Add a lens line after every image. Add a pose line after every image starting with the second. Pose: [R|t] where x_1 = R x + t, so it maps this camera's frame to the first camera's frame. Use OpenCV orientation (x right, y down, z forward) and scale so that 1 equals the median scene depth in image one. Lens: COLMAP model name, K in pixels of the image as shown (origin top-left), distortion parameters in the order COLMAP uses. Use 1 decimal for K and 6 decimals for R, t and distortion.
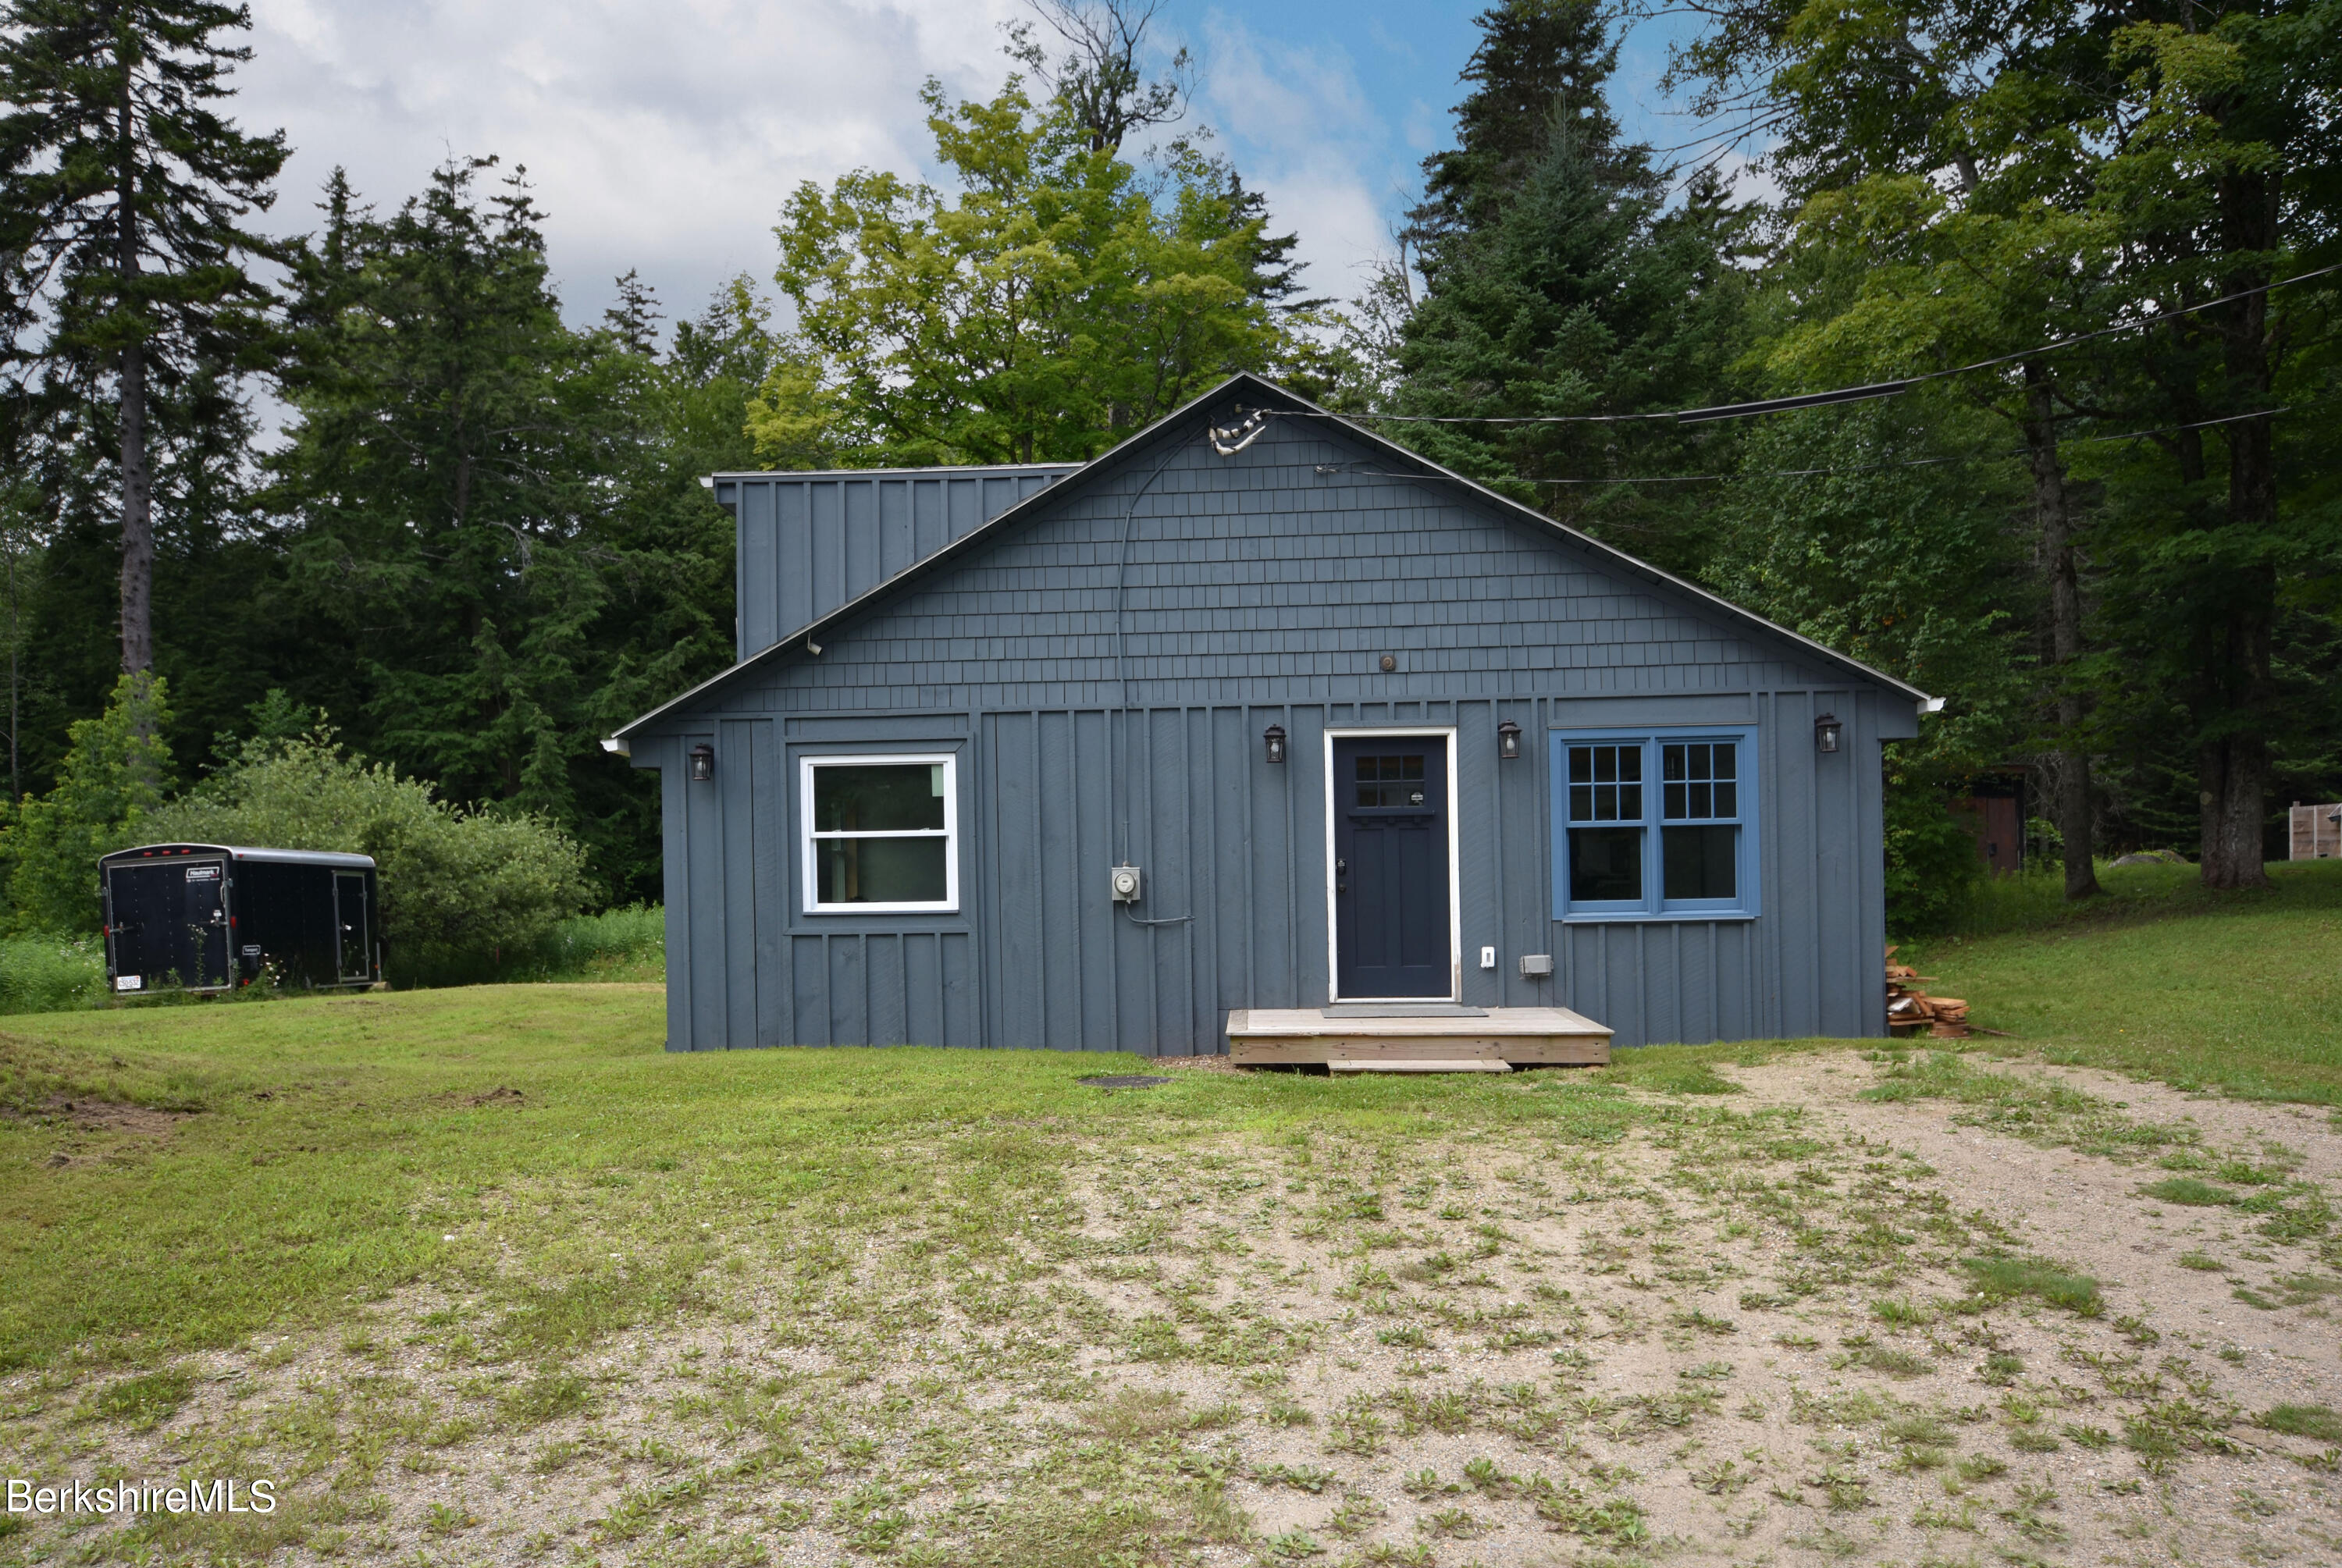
lens RADIAL K [[1941.4, 0, 1153.1], [0, 1941.4, 926.0], [0, 0, 1]] dist [-0.005749, 0.008850]
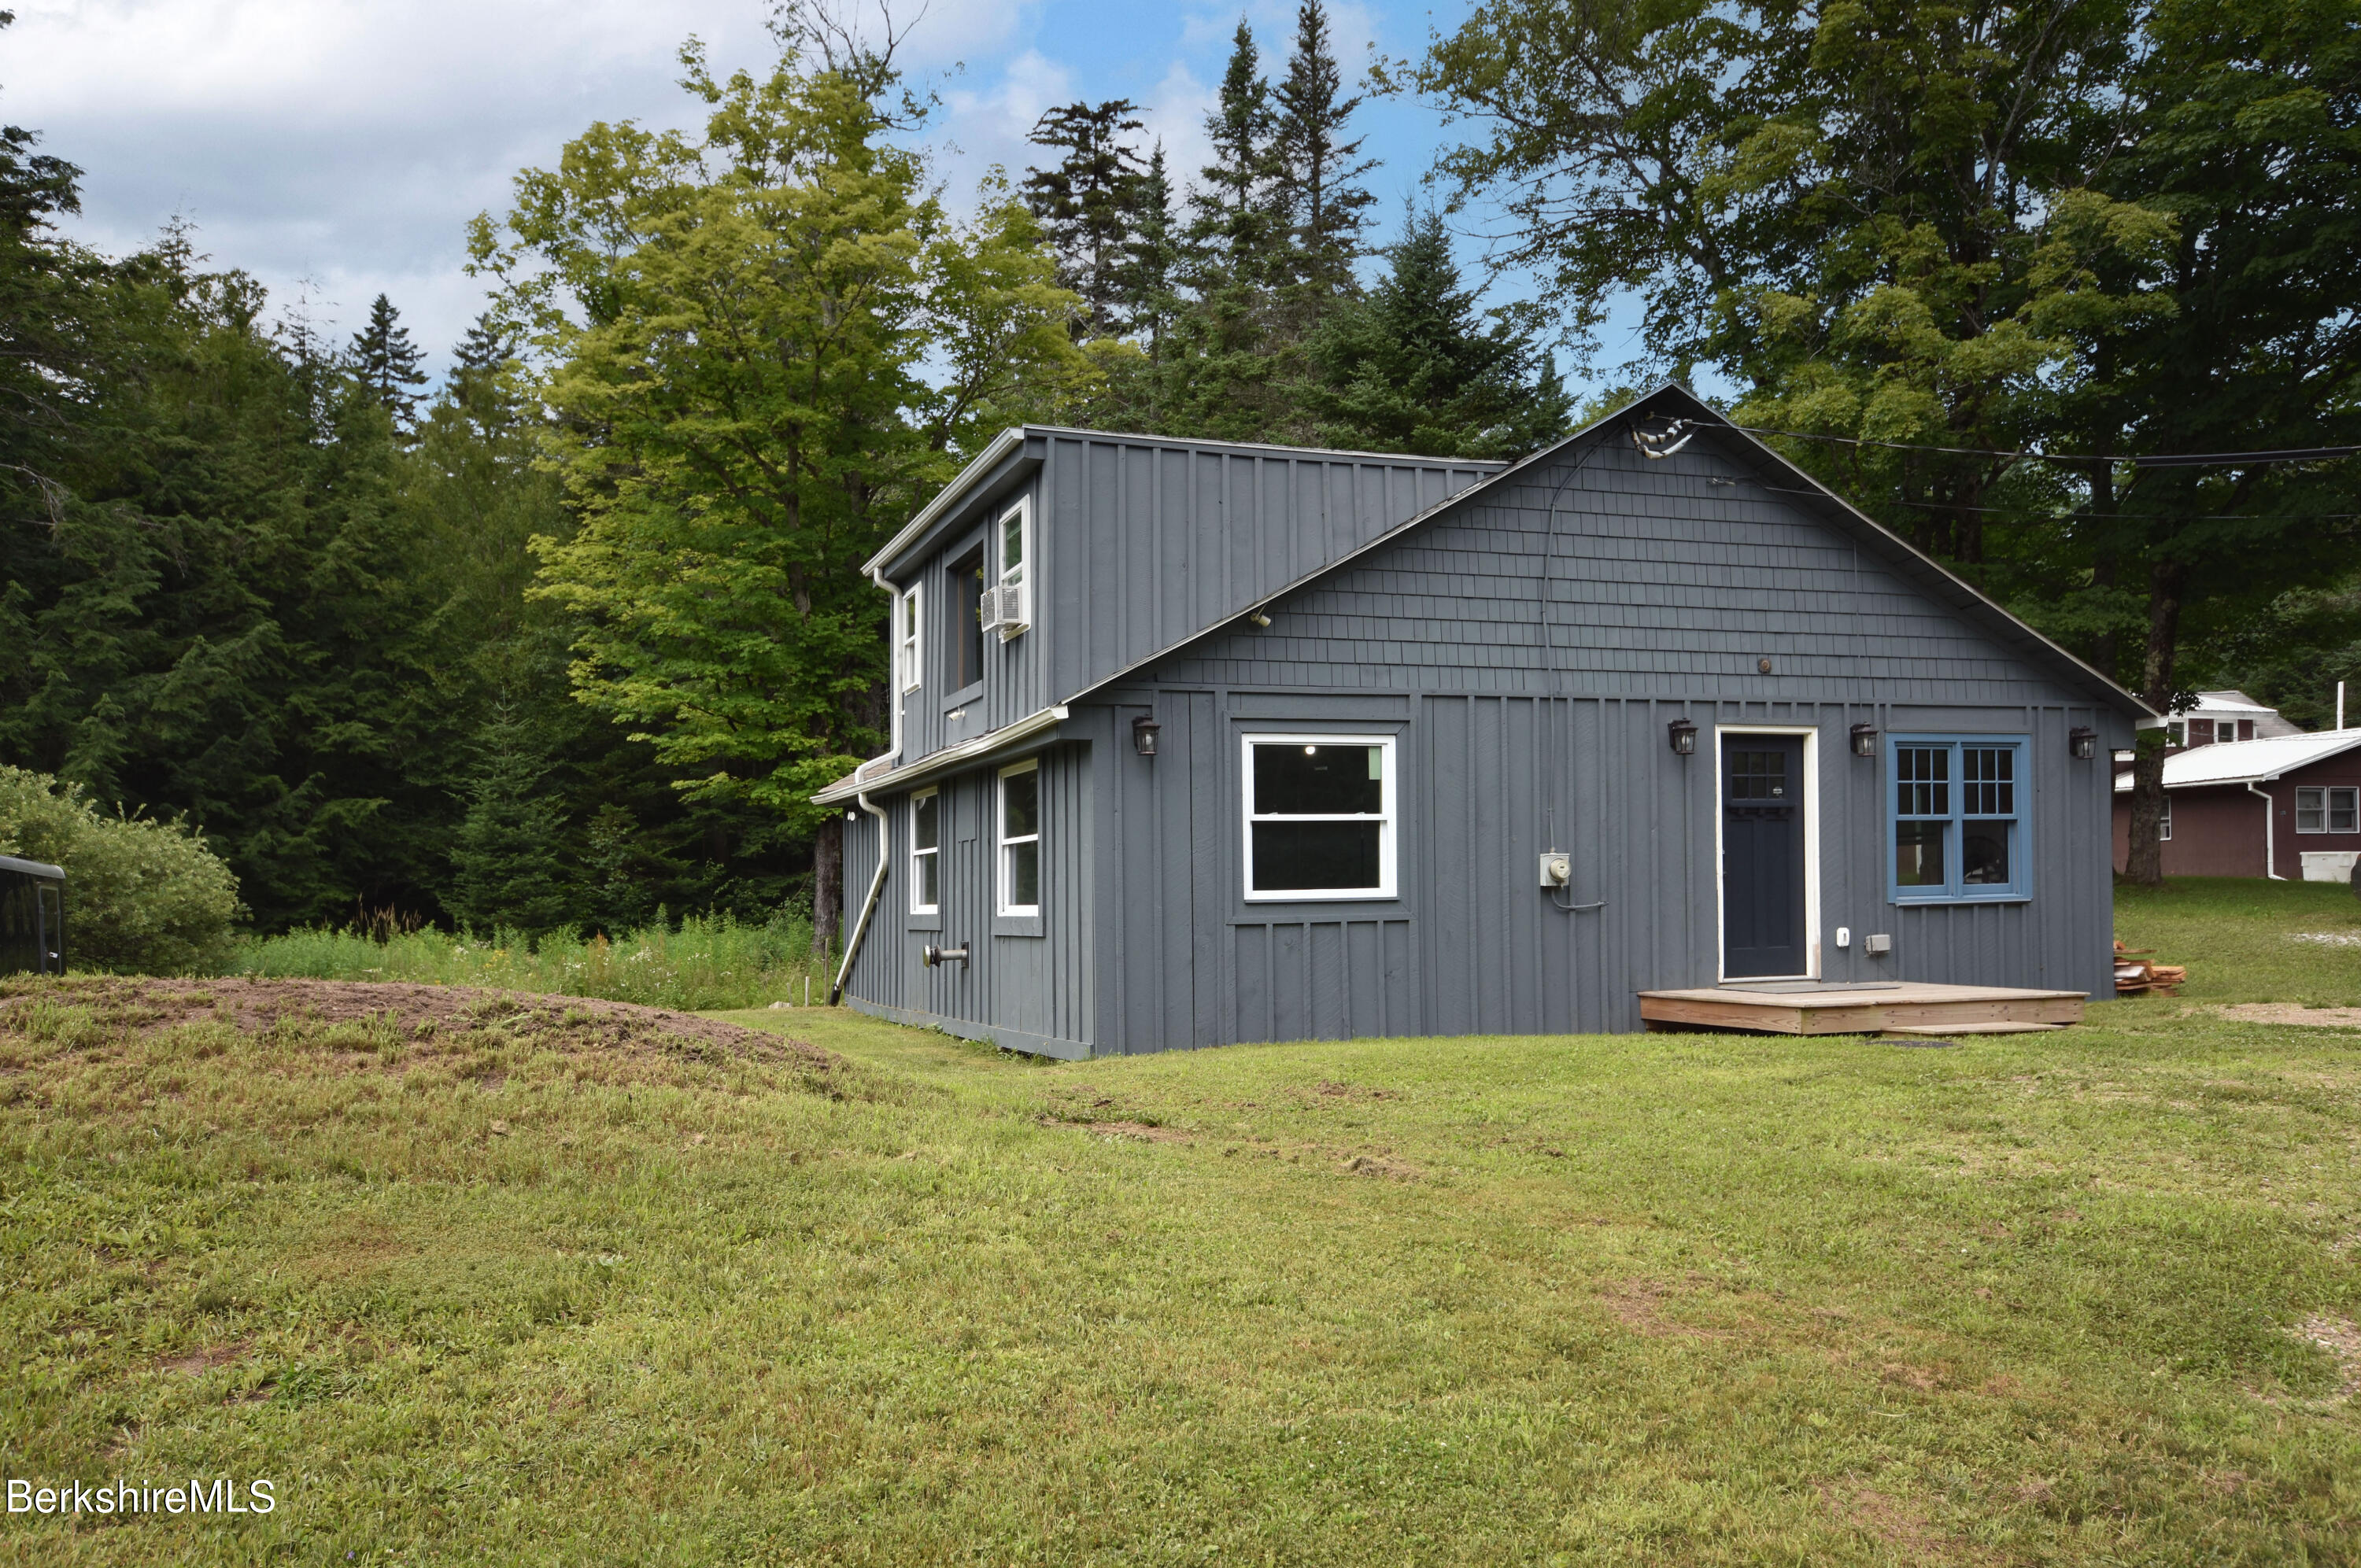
lens RADIAL K [[1853.5, 0, 1238.4], [0, 1853.5, 899.5], [0, 0, 1]] dist [0.013368, 0.002834]
pose [[0.894825, -0.002824, 0.446408, -0.581785], [0.019182, 0.999300, -0.032128, 0.021150], [-0.446005, 0.037312, 0.894252, 0.206153]]
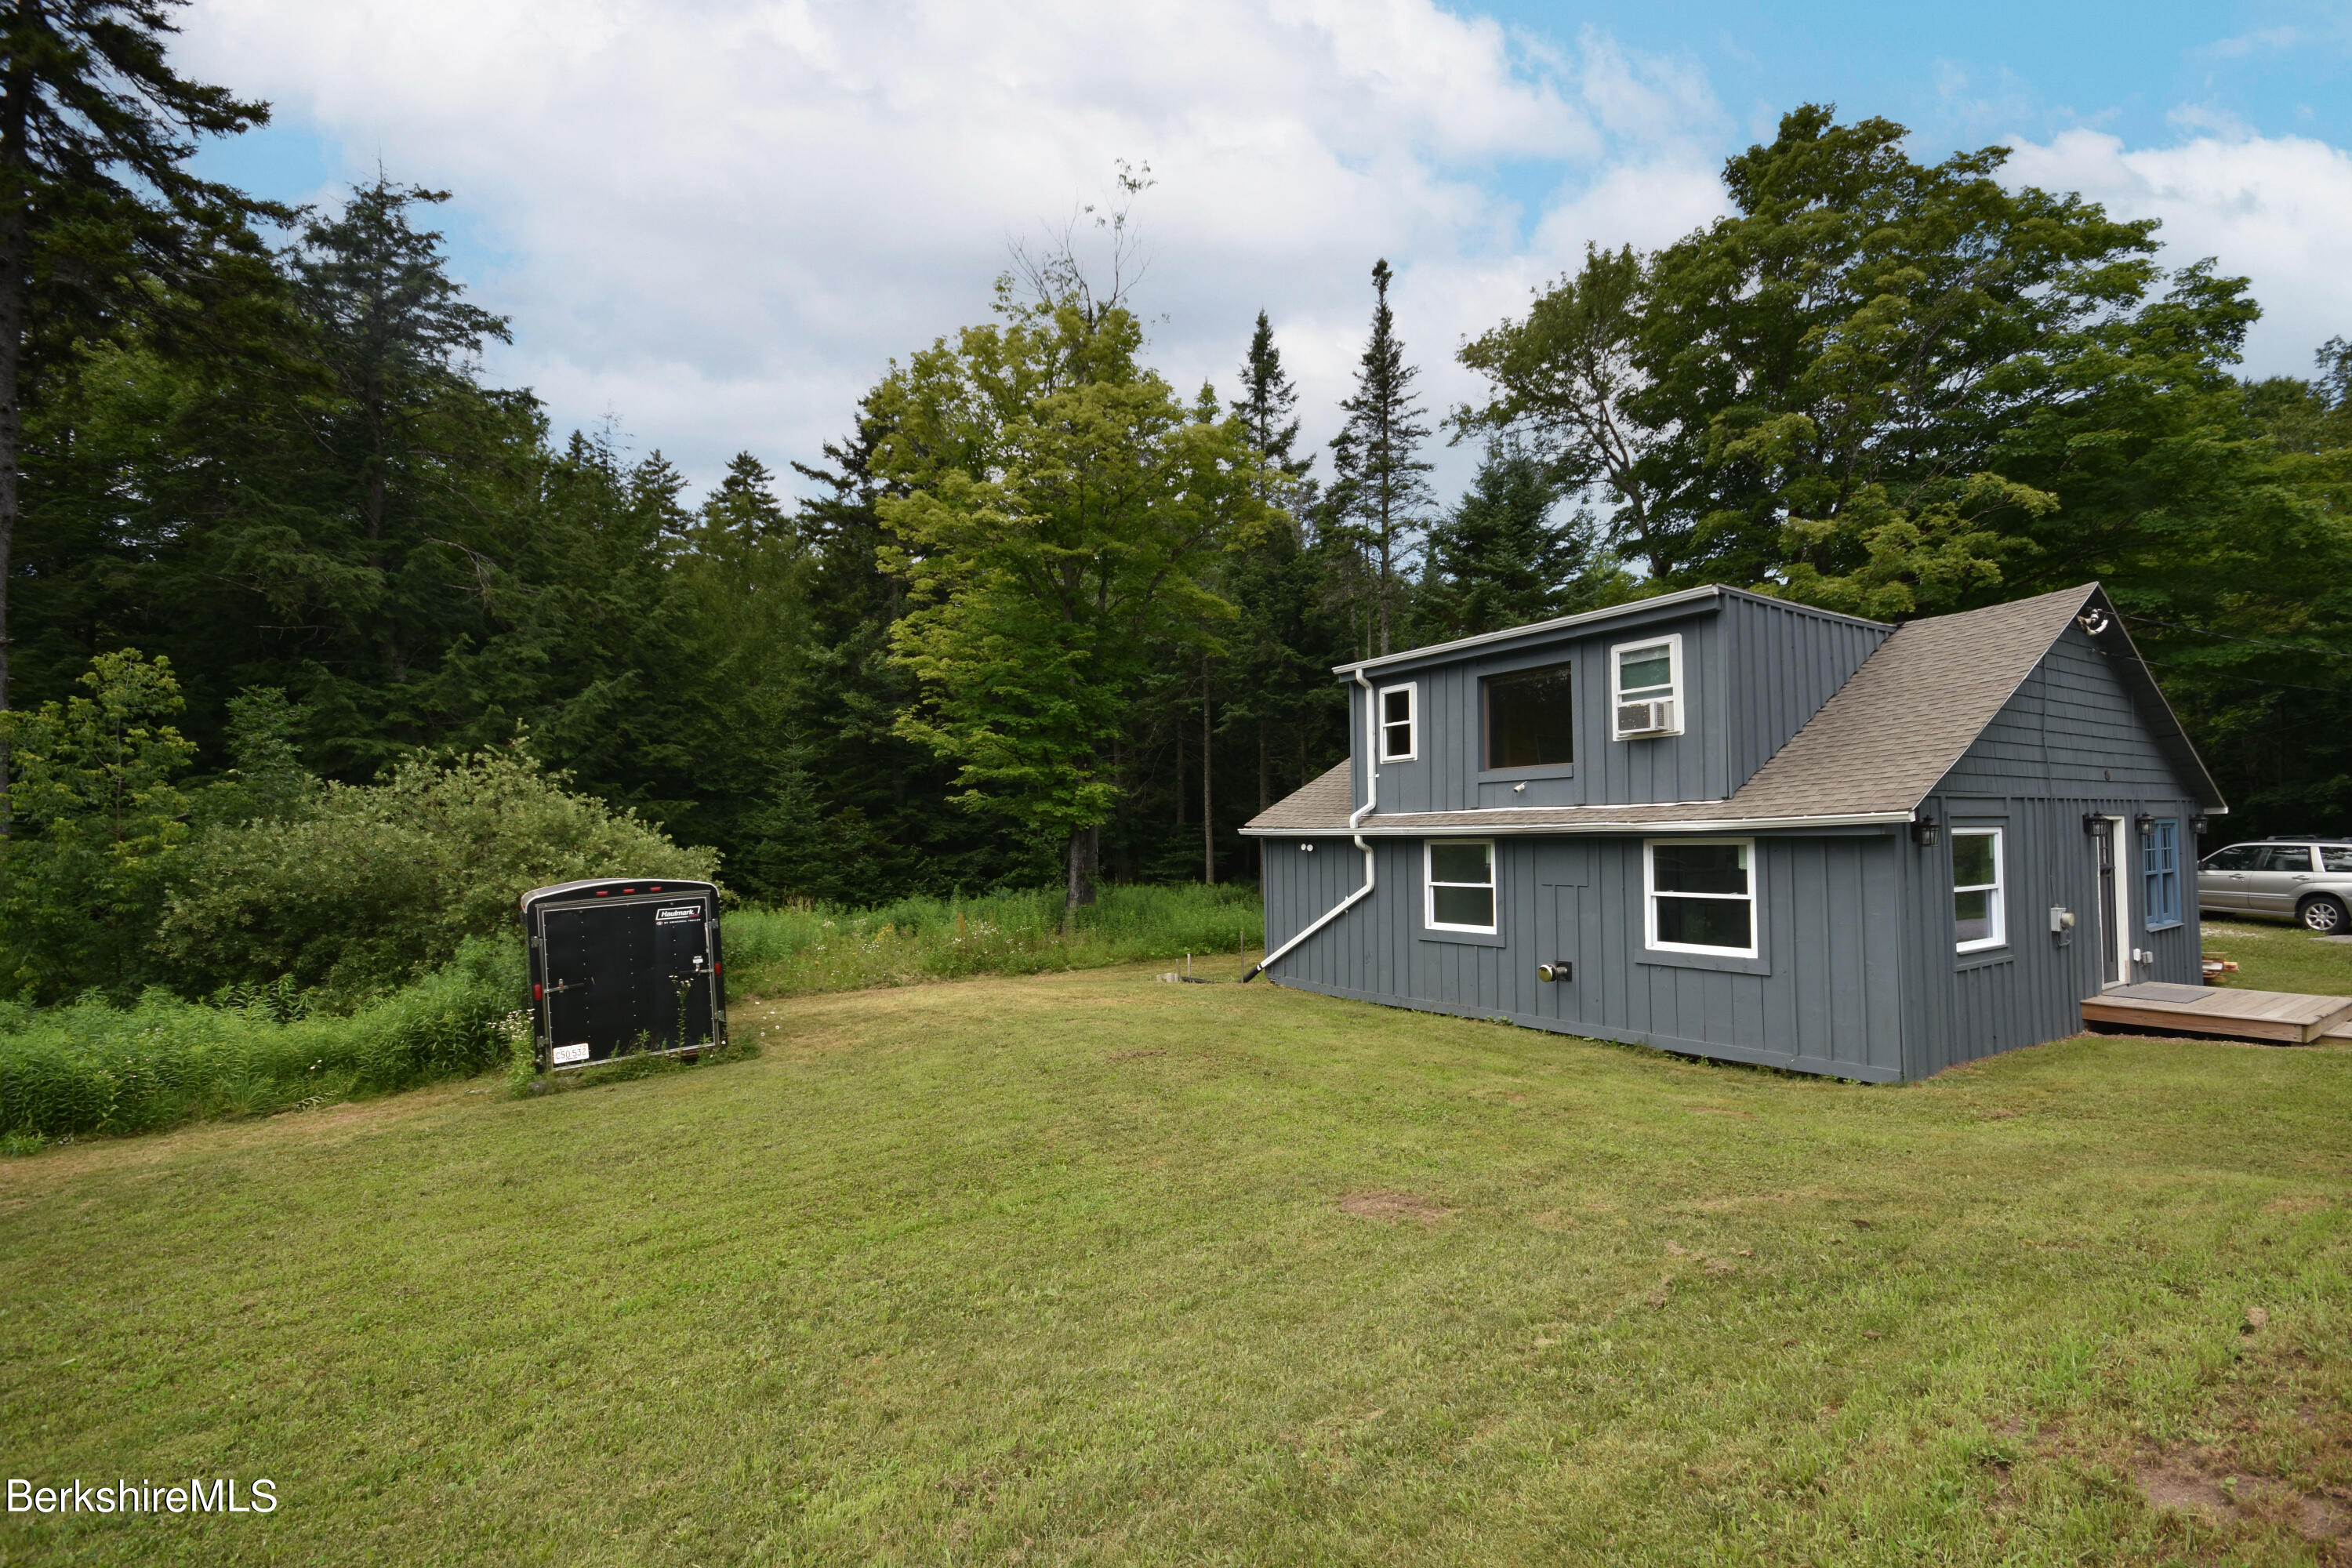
lens RADIAL K [[1081.3, 0, 1206.3], [0, 1081.3, 825.9], [0, 0, 1]] dist [-0.005071, -0.003453]
pose [[0.765255, 0.012608, 0.643604, -1.011463], [0.016438, 0.999099, -0.039118, -0.071326], [-0.643517, 0.040515, 0.764359, 0.792785]]
